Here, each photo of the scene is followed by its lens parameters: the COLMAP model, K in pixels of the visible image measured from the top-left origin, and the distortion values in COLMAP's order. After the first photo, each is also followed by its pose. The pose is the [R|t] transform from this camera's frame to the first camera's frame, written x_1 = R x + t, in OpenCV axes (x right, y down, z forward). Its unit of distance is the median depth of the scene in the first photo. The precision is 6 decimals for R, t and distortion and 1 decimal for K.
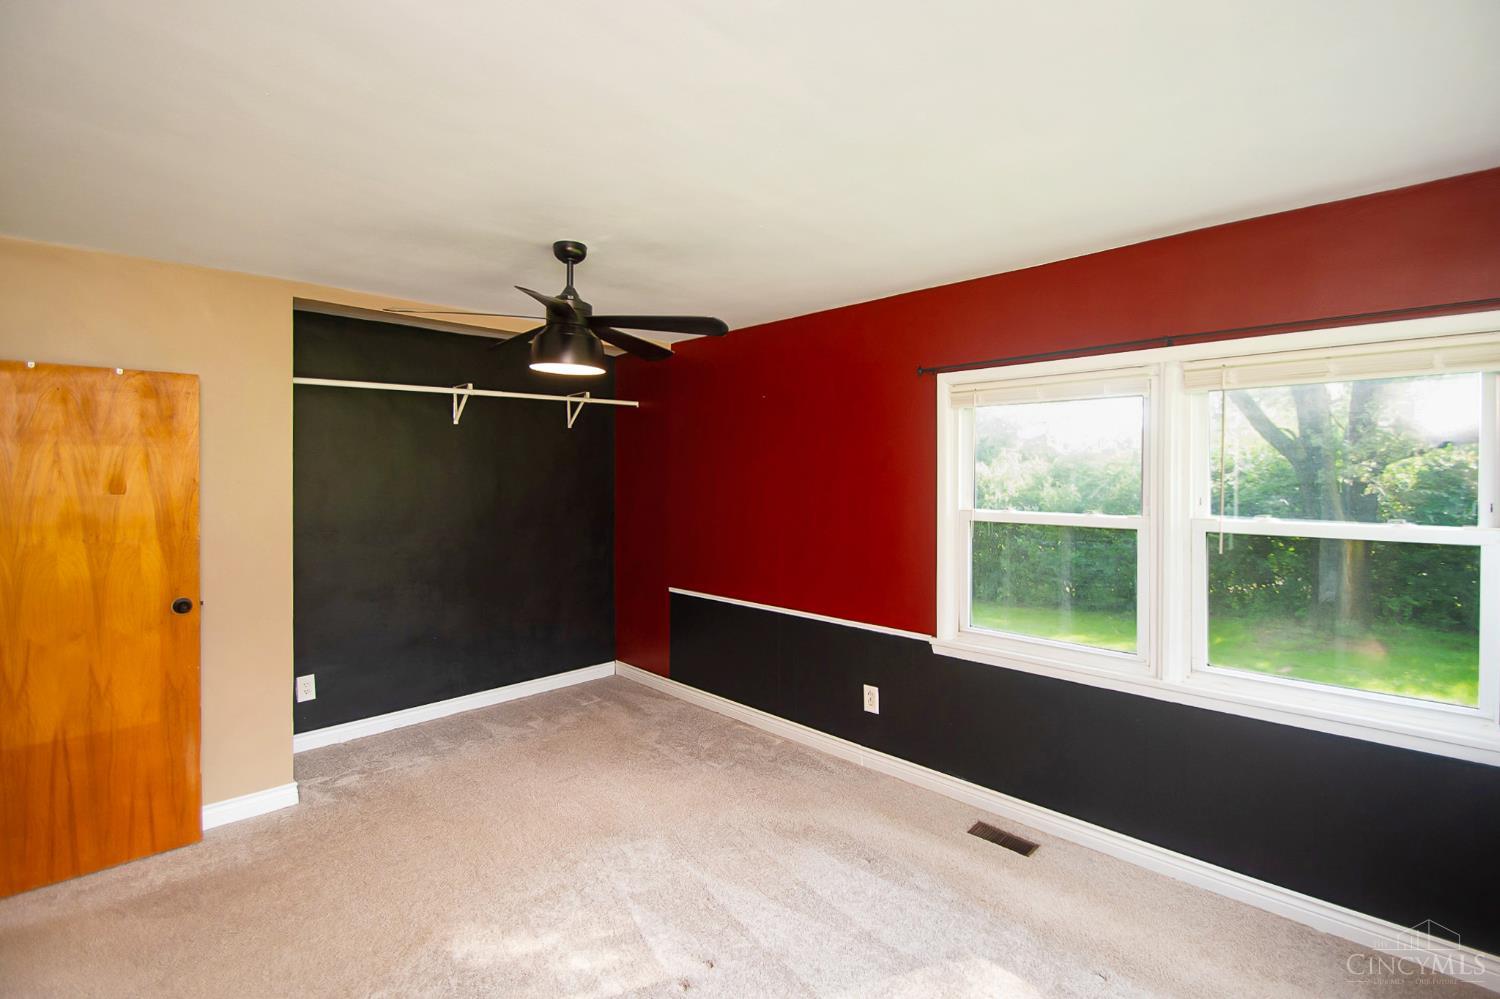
lens RADIAL K [[686.8, 0, 755.9], [0, 686.8, 476.8], [0, 0, 1]] dist [0.020828, -0.015816]
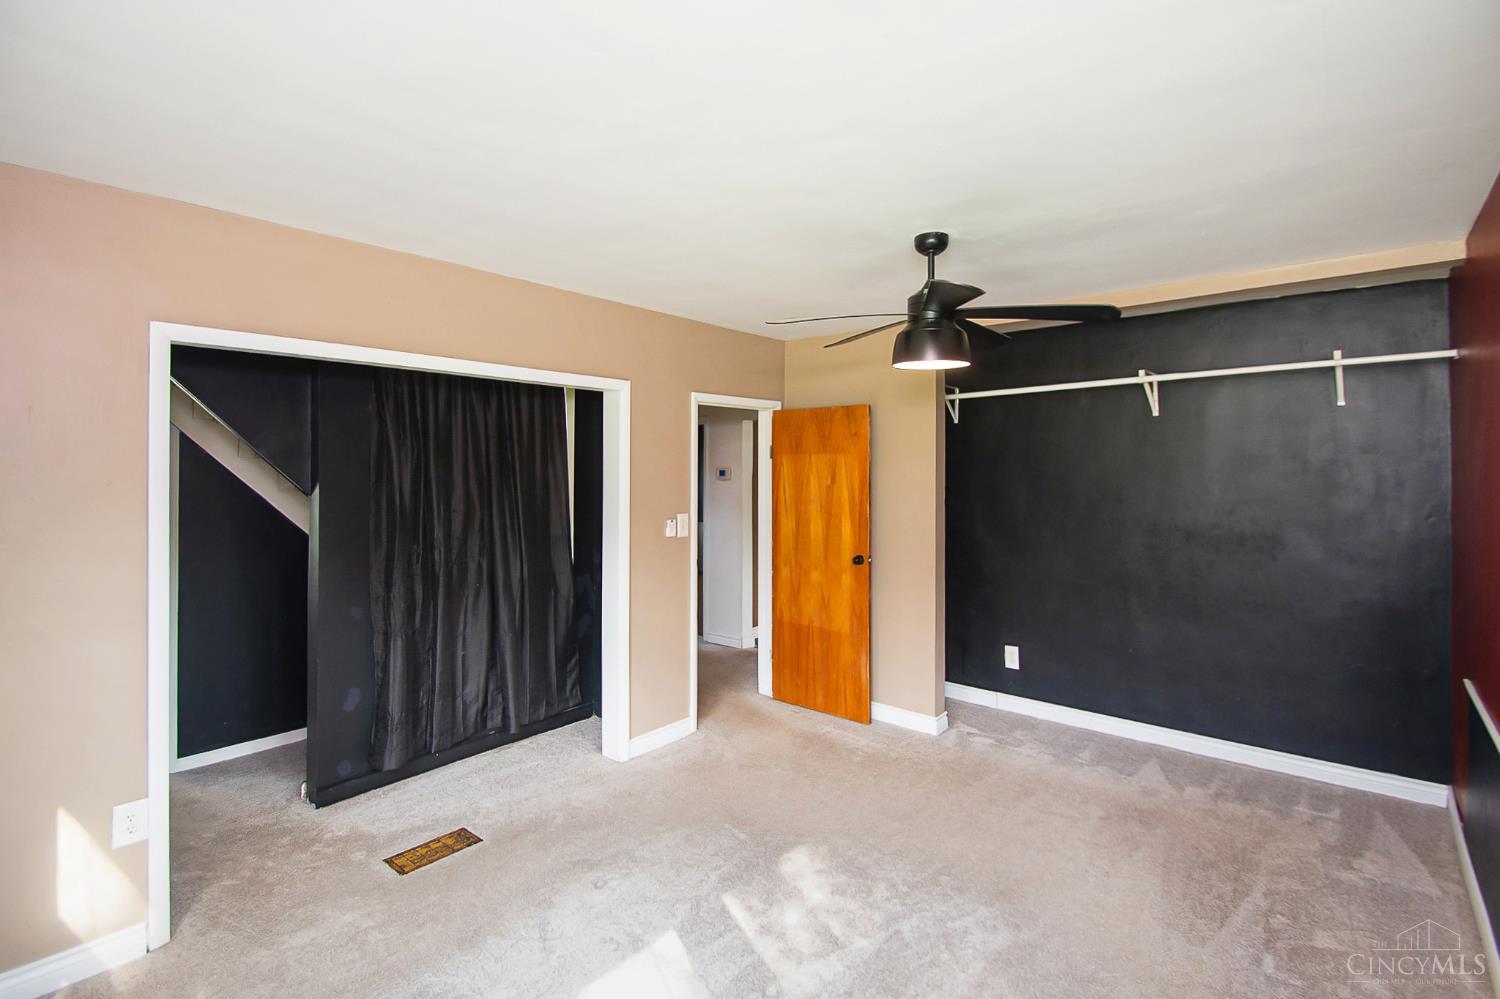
lens RADIAL K [[686.8, 0, 755.9], [0, 686.8, 476.8], [0, 0, 1]] dist [0.020828, -0.015816]
pose [[0.081065, 0.007968, -0.996677, 0.506133], [-0.004147, 0.999962, 0.007657, -0.006859], [0.996700, 0.003513, 0.081095, 0.515714]]
